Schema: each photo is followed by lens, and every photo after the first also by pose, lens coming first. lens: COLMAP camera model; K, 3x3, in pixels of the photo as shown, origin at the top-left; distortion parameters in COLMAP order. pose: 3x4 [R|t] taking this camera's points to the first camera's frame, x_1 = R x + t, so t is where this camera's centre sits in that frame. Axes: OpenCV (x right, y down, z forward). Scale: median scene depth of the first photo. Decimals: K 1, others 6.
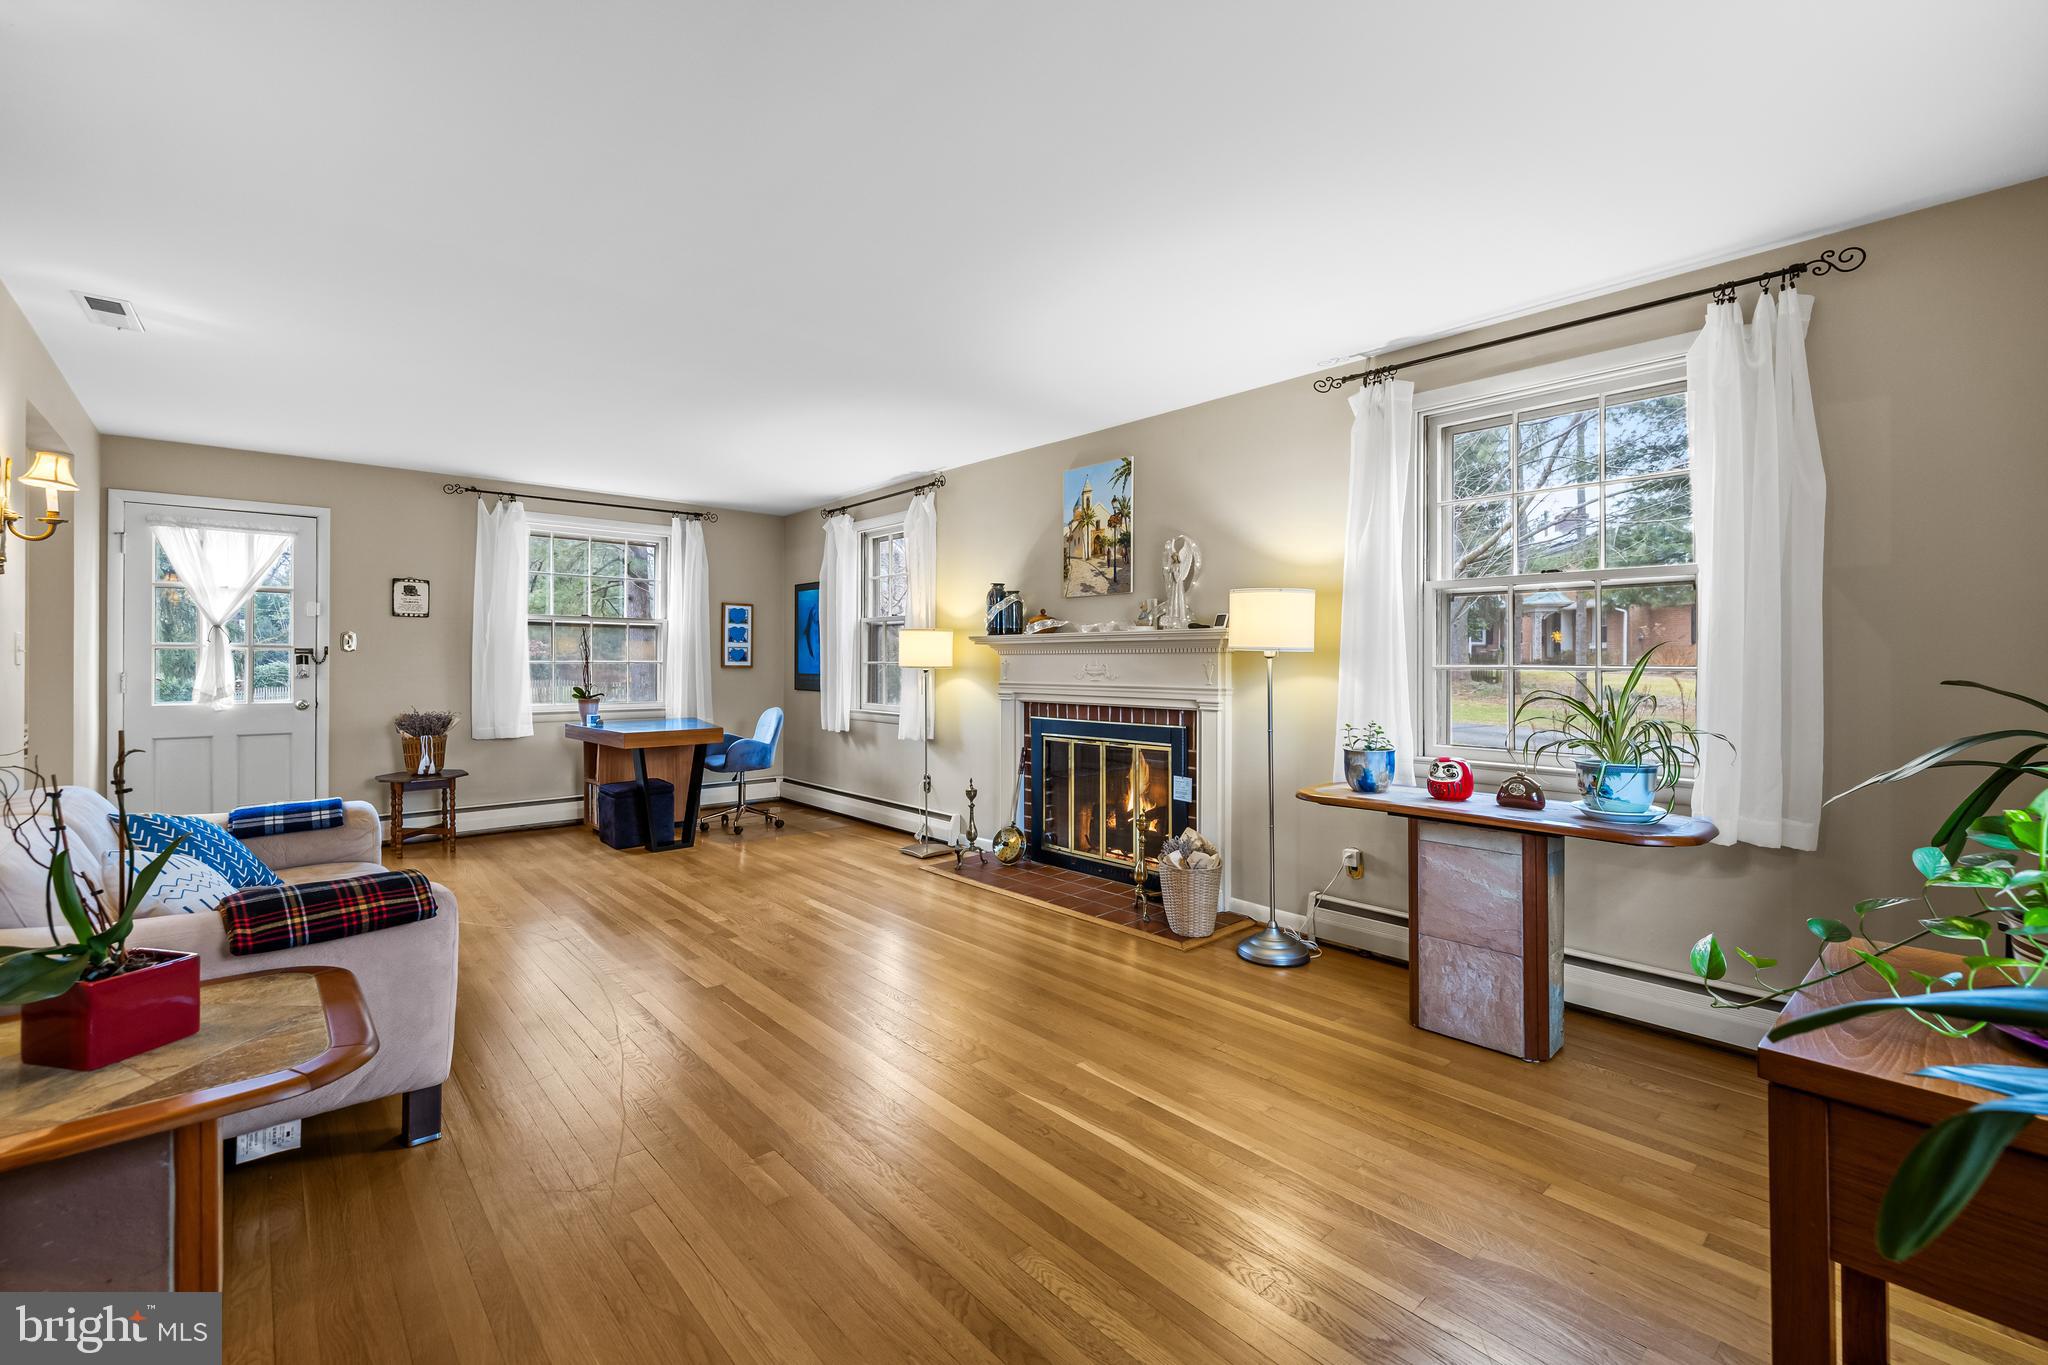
lens RADIAL K [[872.2, 0, 1028.9], [0, 872.2, 662.0], [0, 0, 1]] dist [-0.000214, 0.000047]
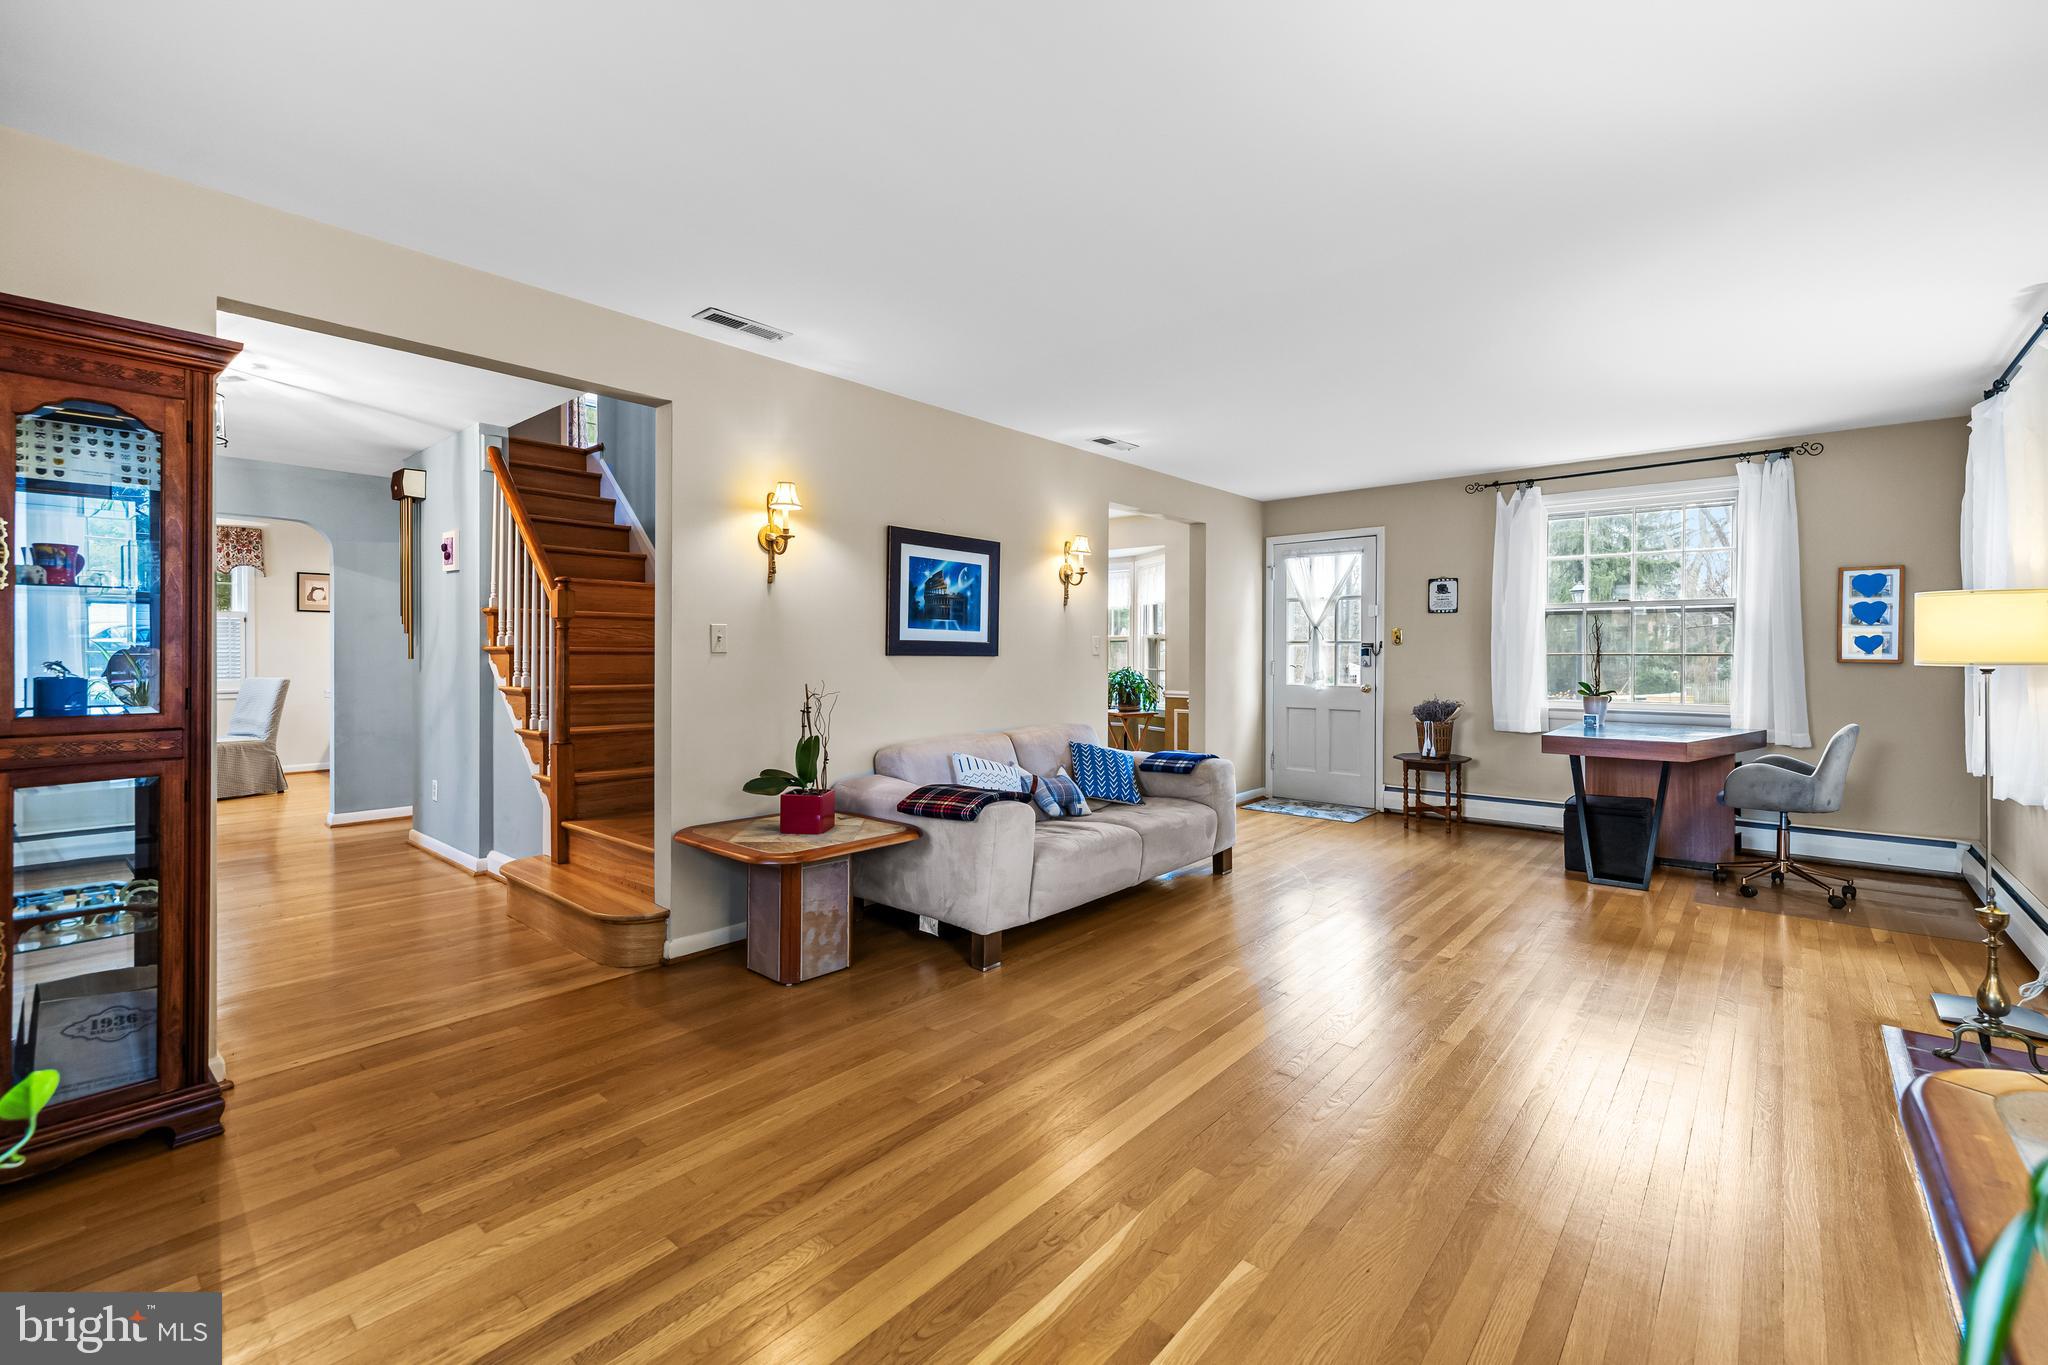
lens RADIAL K [[872.2, 0, 1028.9], [0, 872.2, 662.0], [0, 0, 1]] dist [-0.000214, 0.000047]
pose [[0.120057, 0.009189, -0.992724, 0.320405], [-0.000684, 0.999958, 0.009173, 0.000499], [0.992767, -0.000423, 0.120058, 0.353037]]
